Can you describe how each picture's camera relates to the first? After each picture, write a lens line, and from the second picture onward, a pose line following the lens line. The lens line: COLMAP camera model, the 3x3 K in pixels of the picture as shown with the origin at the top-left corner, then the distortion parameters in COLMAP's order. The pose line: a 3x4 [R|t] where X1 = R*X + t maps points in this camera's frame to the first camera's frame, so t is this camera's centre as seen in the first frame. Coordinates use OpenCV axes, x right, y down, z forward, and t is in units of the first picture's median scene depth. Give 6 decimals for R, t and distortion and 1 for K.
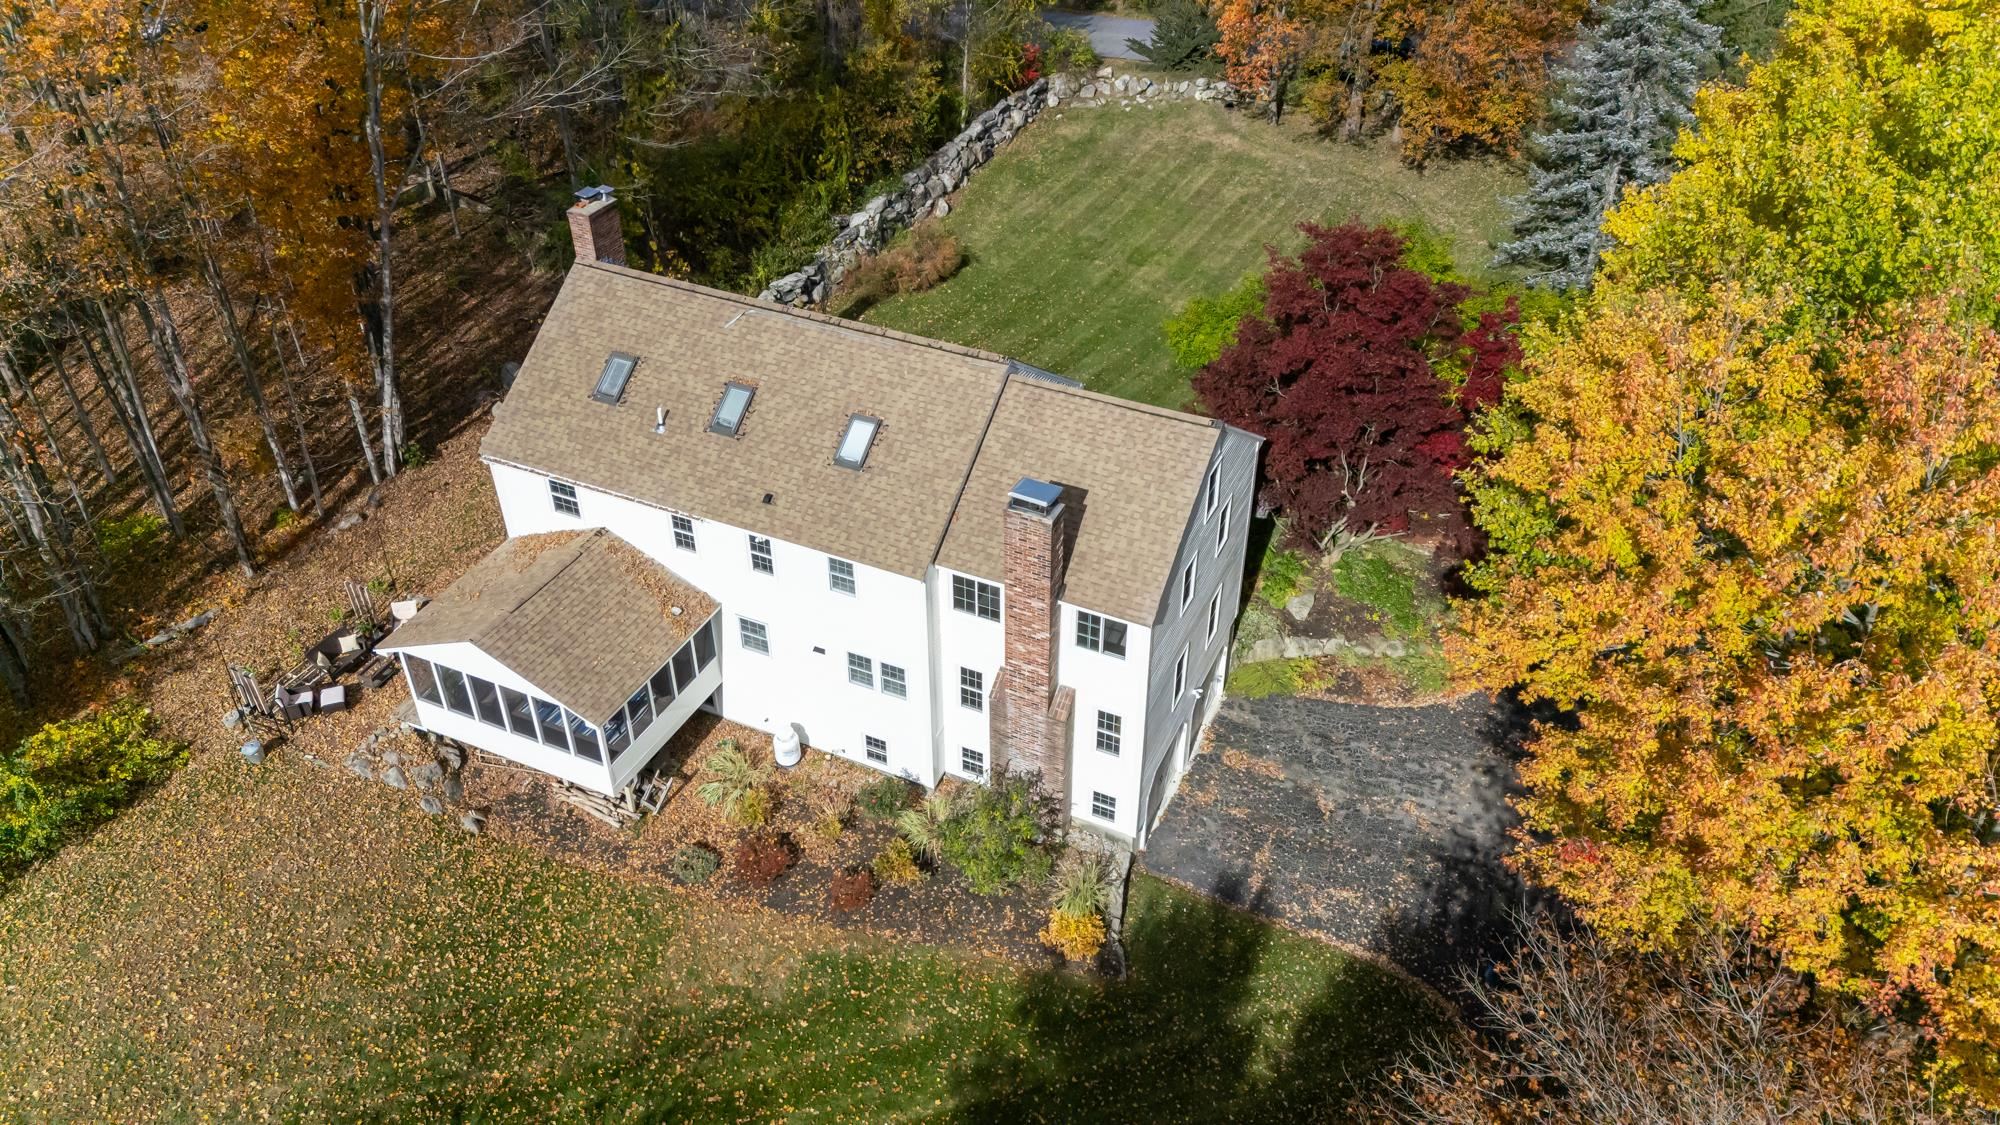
lens RADIAL K [[1435.3, 0, 1000.3], [0, 1435.3, 559.1], [0, 0, 1]] dist [0.057567, -0.004951]
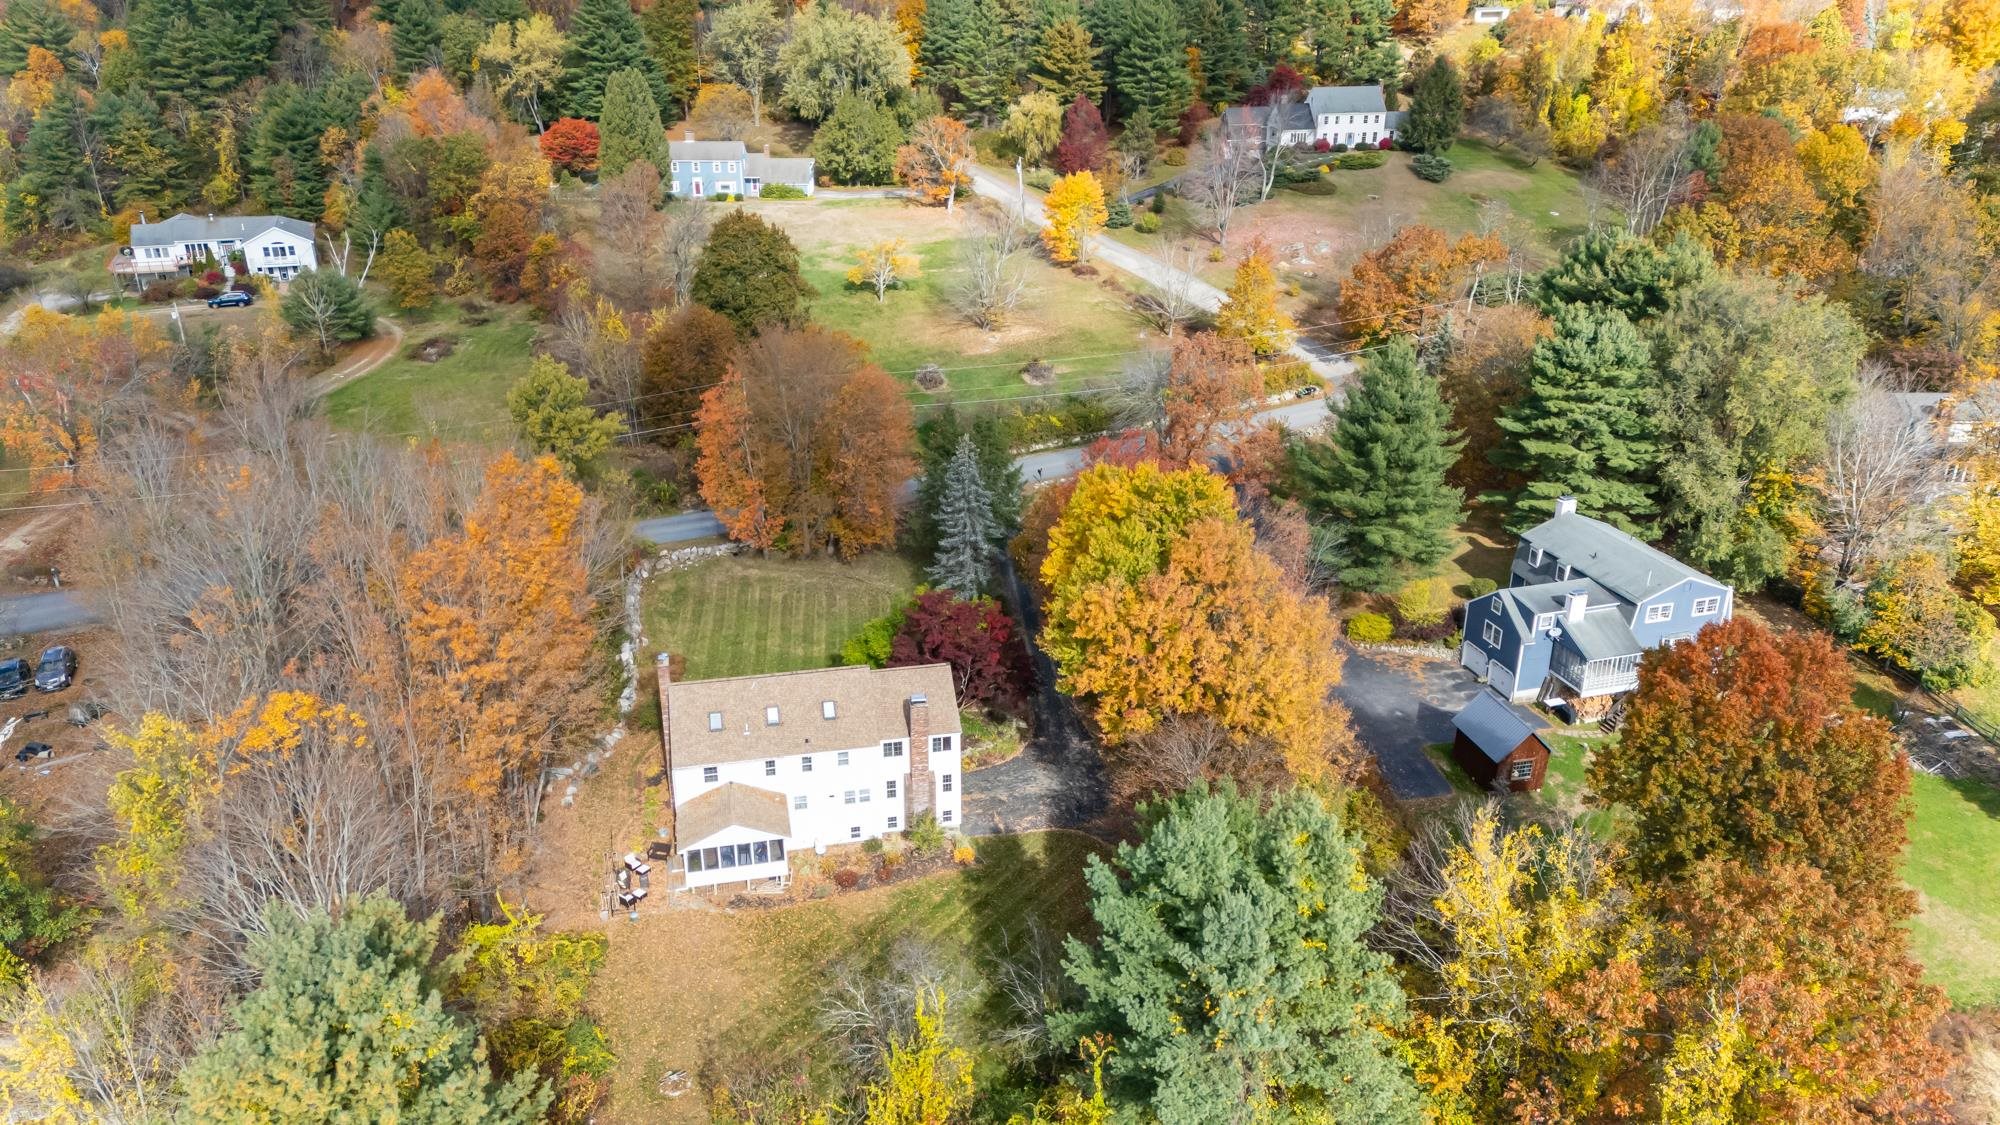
lens RADIAL K [[1435.3, 0, 1001.2], [0, 1435.3, 562.5], [0, 0, 1]] dist [0.057567, -0.004951]
pose [[0.799428, -0.226175, 0.556561, -1.237740], [0.357730, 0.923490, -0.138546, 0.145178], [-0.482643, 0.309856, 0.819173, -1.384294]]
